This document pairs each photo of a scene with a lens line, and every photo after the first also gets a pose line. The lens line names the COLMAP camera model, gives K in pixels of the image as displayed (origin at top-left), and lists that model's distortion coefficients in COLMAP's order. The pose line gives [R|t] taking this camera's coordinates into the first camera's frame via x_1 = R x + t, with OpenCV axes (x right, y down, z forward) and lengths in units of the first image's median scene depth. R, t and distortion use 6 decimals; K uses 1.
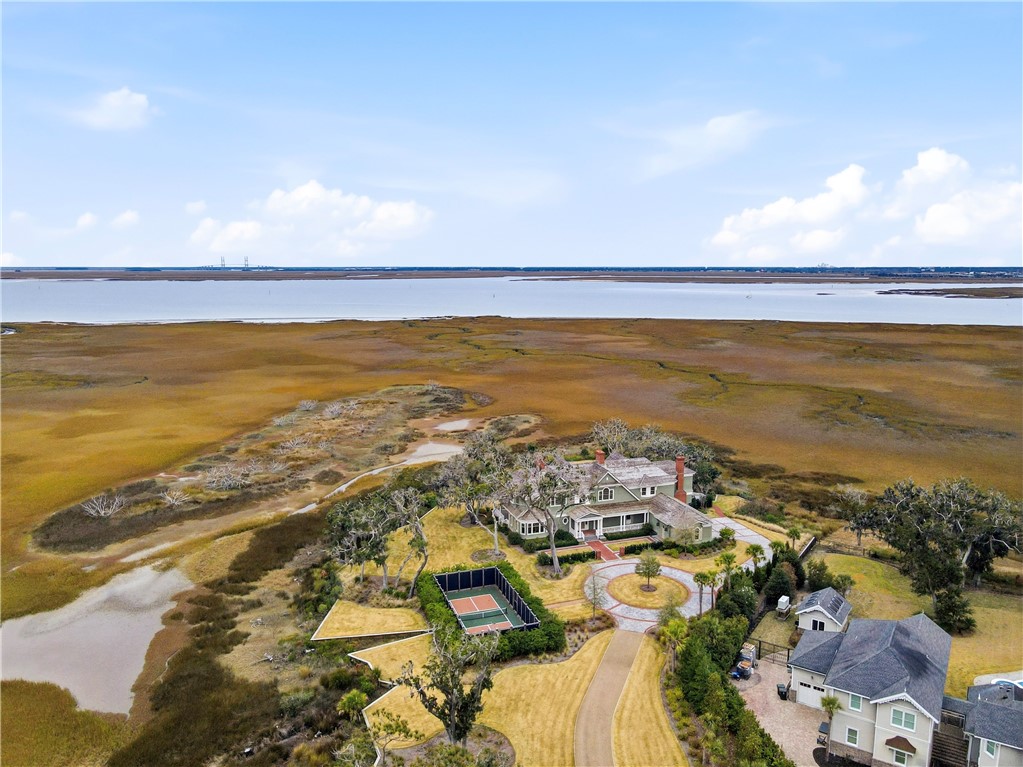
lens RADIAL K [[745.8, 0, 511.5], [0, 745.8, 383.5], [0, 0, 1]] dist [0.011814, 0.006526]
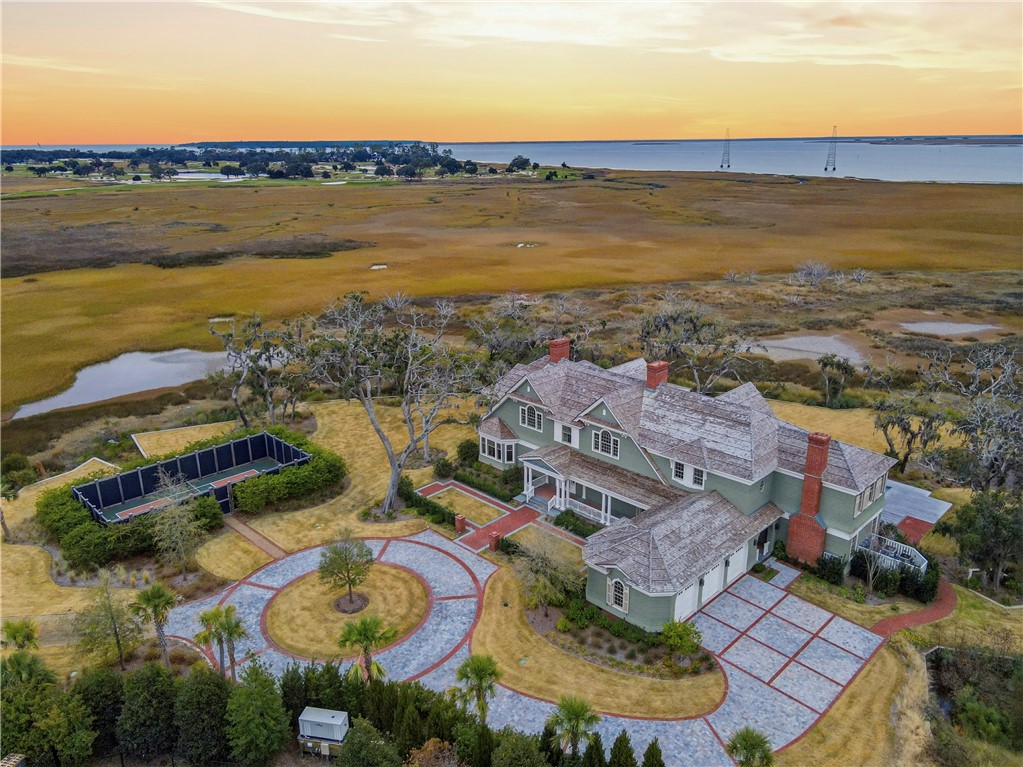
lens RADIAL K [[745.8, 0, 511.5], [0, 745.8, 383.5], [0, 0, 1]] dist [0.011814, 0.006526]
pose [[0.441484, 0.275640, -0.853882, 0.483078], [-0.132117, 0.961242, 0.241989, -0.000608], [0.887489, 0.005978, 0.460790, 0.678599]]
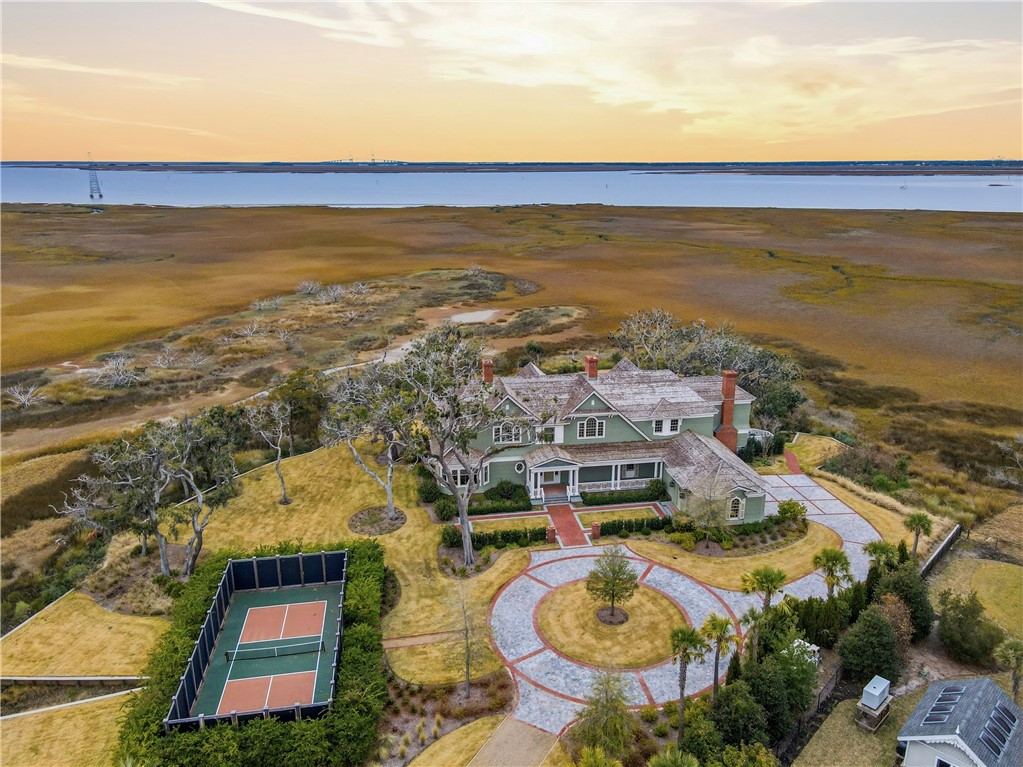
lens RADIAL K [[745.8, 0, 511.5], [0, 745.8, 383.5], [0, 0, 1]] dist [0.011814, 0.006526]
pose [[0.986398, 0.046815, -0.157567, 0.148084], [-0.025605, 0.990645, 0.134040, 0.032046], [0.162368, -0.128182, 0.978369, 0.383974]]
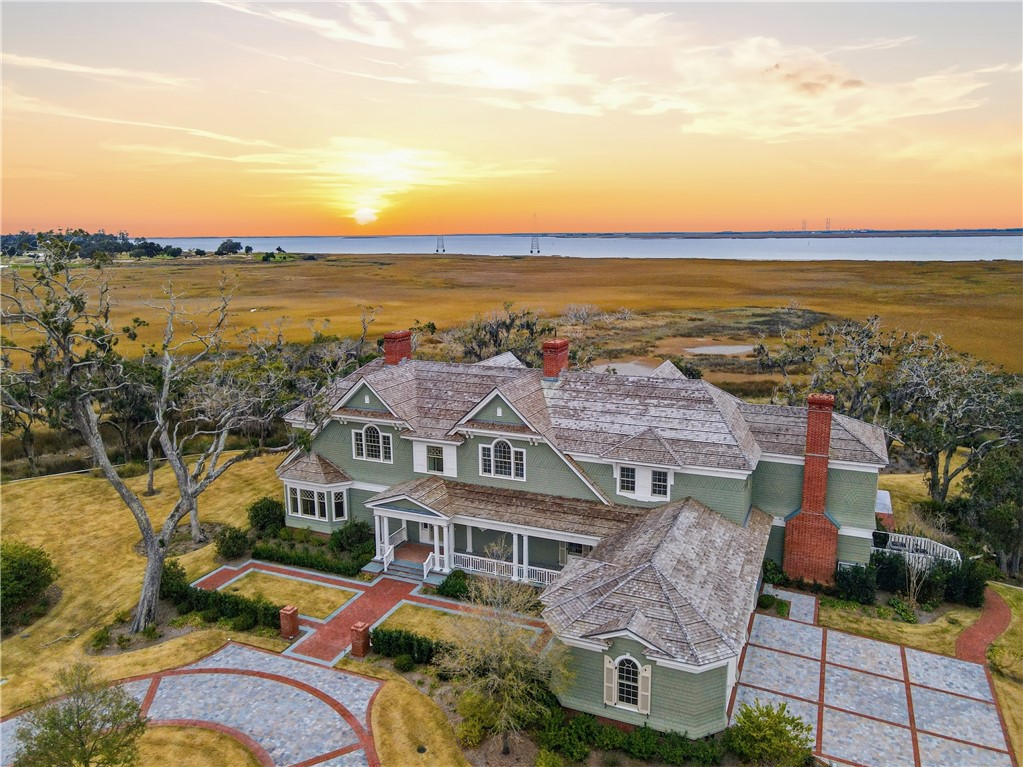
lens RADIAL K [[745.8, 0, 511.5], [0, 745.8, 383.5], [0, 0, 1]] dist [0.011814, 0.006526]
pose [[0.739321, 0.127628, -0.661148, 0.326198], [-0.098623, 0.991809, 0.081174, 0.083015], [0.666092, 0.005191, 0.745852, 0.715171]]
